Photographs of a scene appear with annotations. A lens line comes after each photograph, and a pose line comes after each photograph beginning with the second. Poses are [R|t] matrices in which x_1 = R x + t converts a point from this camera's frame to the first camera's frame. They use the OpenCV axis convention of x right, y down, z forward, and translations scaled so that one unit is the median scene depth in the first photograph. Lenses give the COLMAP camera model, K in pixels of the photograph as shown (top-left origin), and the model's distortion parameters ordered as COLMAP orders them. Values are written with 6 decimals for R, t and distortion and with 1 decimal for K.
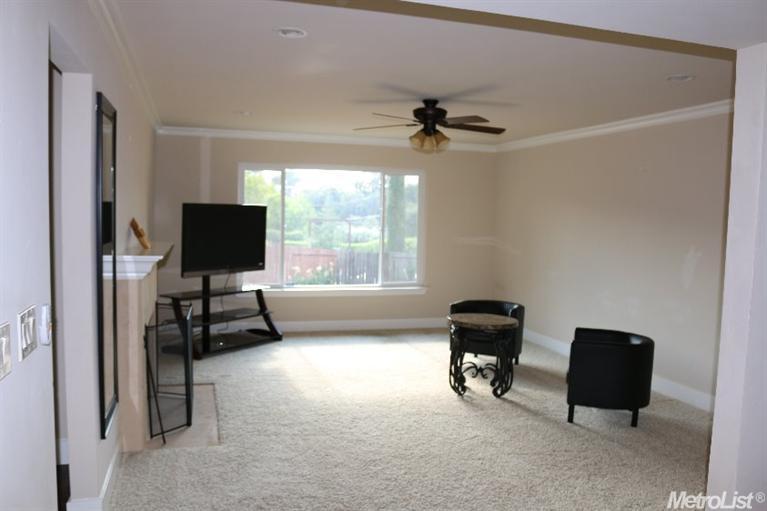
lens RADIAL K [[579.1, 0, 383.5], [0, 579.1, 255.5], [0, 0, 1]] dist [-0.170404, 0.002309]
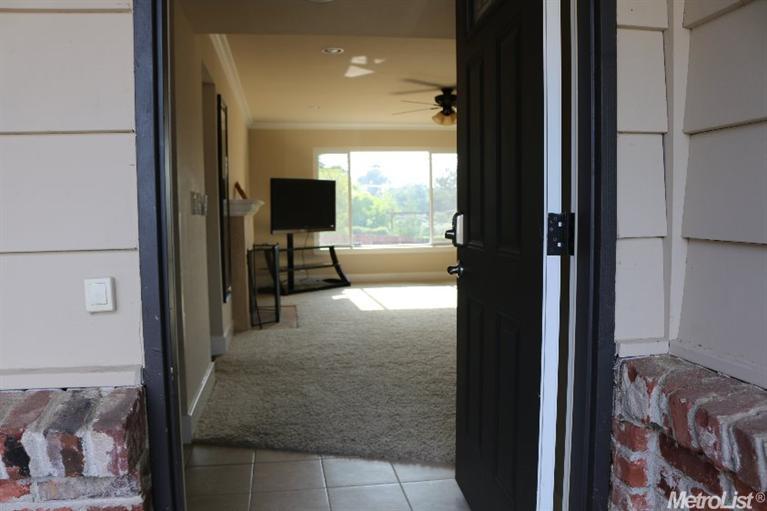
lens RADIAL K [[637.7, 0, 381.9], [0, 637.7, 266.8], [0, 0, 1]] dist [-0.078076, 0.001565]
pose [[0.985772, -0.025307, -0.166172, 0.132181], [0.024988, 0.999680, -0.004007, 0.117726], [0.166220, -0.000202, 0.986089, -0.390985]]
